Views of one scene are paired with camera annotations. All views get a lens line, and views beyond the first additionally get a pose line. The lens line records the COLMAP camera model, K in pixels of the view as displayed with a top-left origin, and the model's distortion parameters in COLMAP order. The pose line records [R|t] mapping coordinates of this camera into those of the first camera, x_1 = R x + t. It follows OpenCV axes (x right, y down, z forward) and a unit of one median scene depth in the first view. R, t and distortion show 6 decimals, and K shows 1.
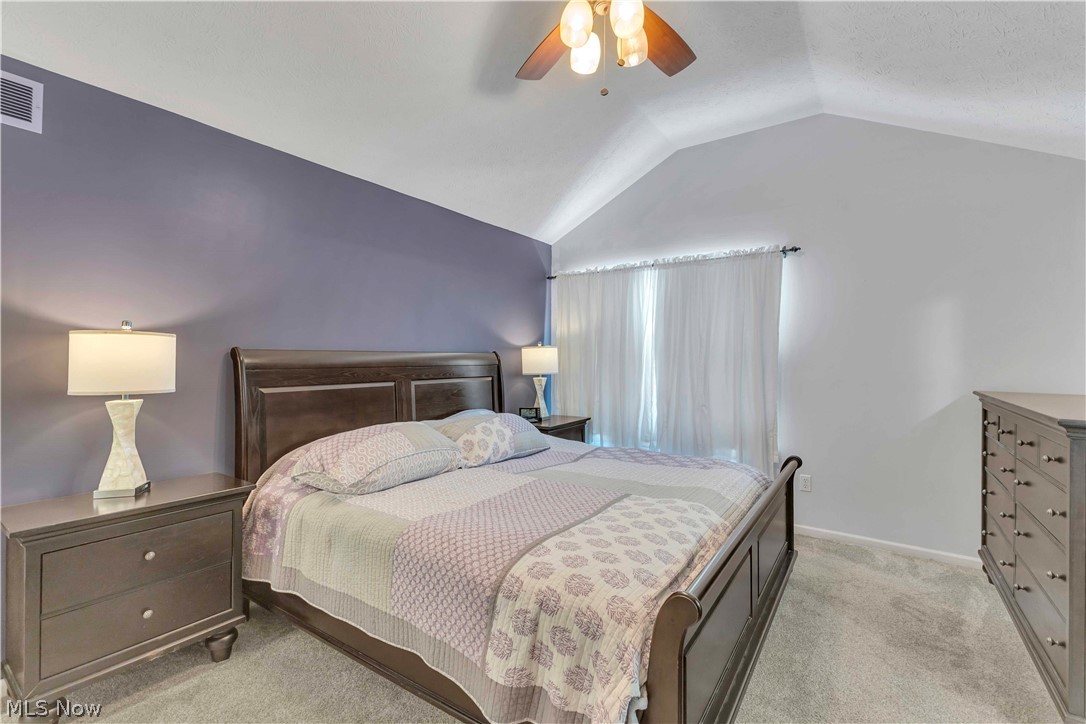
lens RADIAL K [[475.9, 0, 543.0], [0, 475.9, 362.0], [0, 0, 1]] dist [-0.001023, -0.000089]
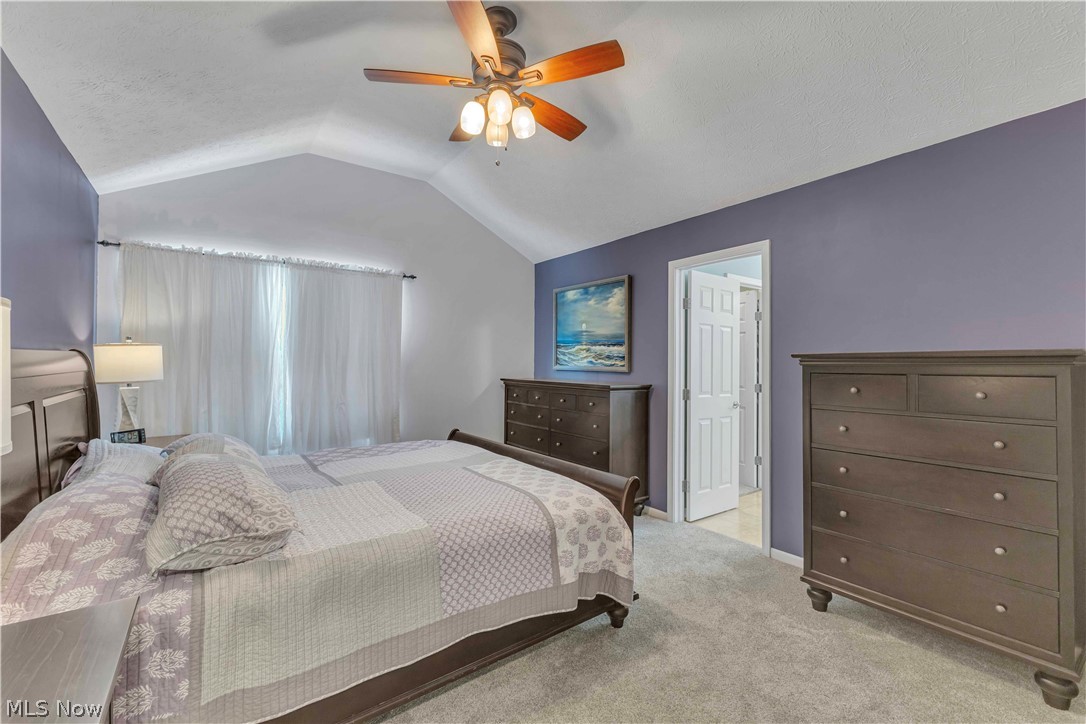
lens RADIAL K [[475.9, 0, 543.0], [0, 475.9, 362.0], [0, 0, 1]] dist [-0.001023, -0.000089]
pose [[0.323947, -0.004254, 0.946066, -0.525100], [0.001513, 0.999991, 0.003978, -0.006861], [-0.946074, 0.000143, 0.323950, 0.207687]]
